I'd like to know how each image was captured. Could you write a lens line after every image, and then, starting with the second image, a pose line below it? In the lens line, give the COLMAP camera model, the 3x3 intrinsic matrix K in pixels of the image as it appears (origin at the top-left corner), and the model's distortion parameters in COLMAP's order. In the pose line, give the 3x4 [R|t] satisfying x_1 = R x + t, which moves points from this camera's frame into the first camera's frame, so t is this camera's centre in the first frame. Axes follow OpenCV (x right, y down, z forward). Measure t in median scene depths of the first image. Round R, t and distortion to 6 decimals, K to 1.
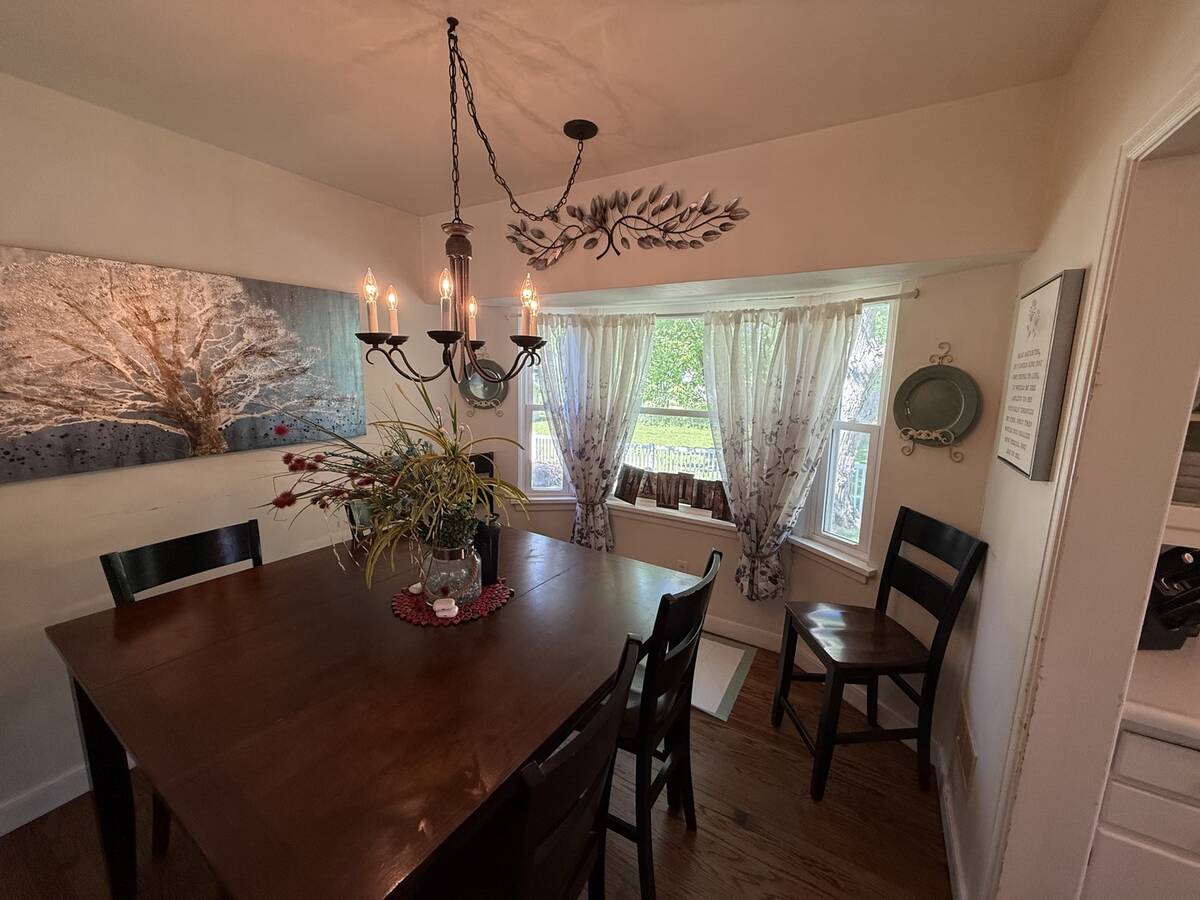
lens RADIAL K [[475.0, 0, 600.1], [0, 475.0, 453.0], [0, 0, 1]] dist [0.001360, -0.000471]
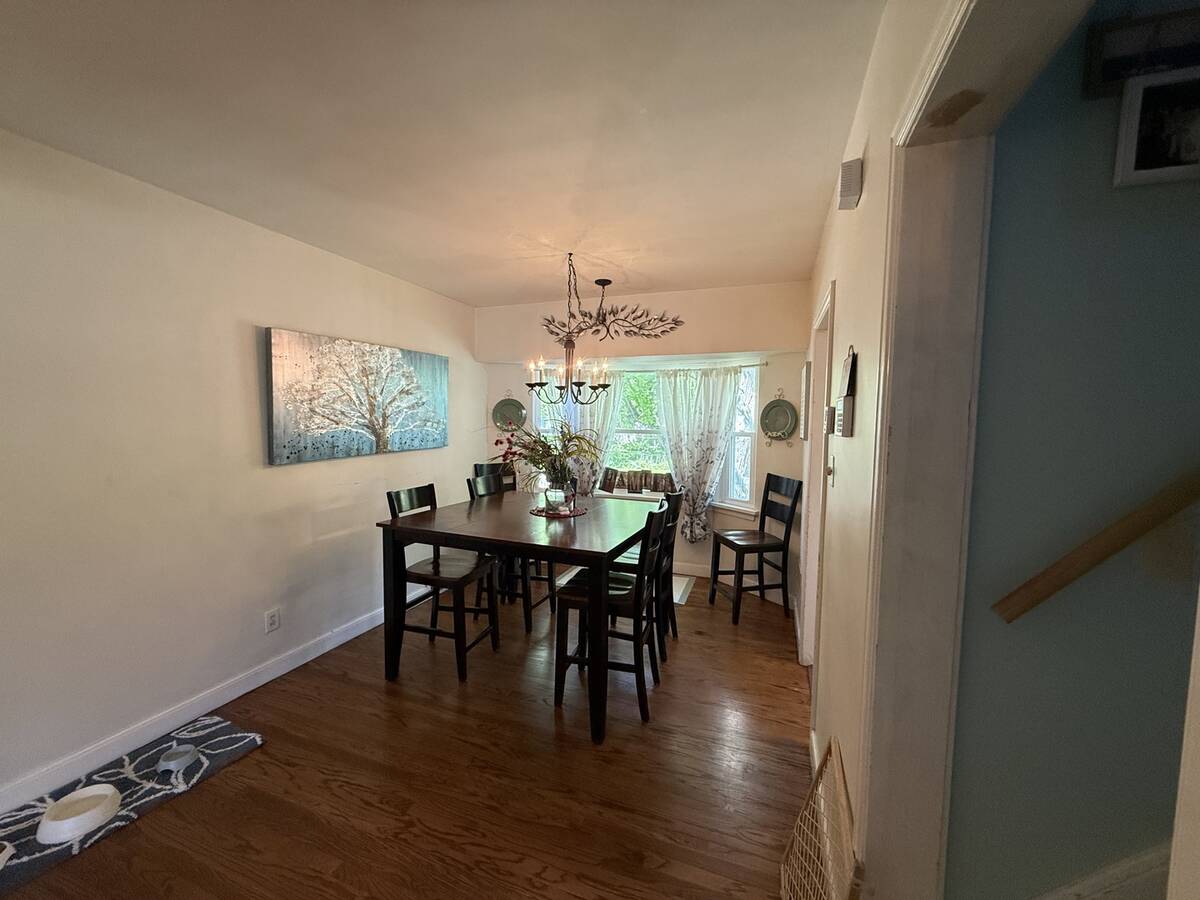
lens RADIAL K [[475.0, 0, 603.6], [0, 475.0, 451.5], [0, 0, 1]] dist [0.001360, -0.000471]
pose [[0.981995, -0.020163, 0.187827, -0.346646], [0.038432, 0.994817, -0.094137, 0.172294], [-0.184956, 0.099661, 0.977680, -0.708981]]
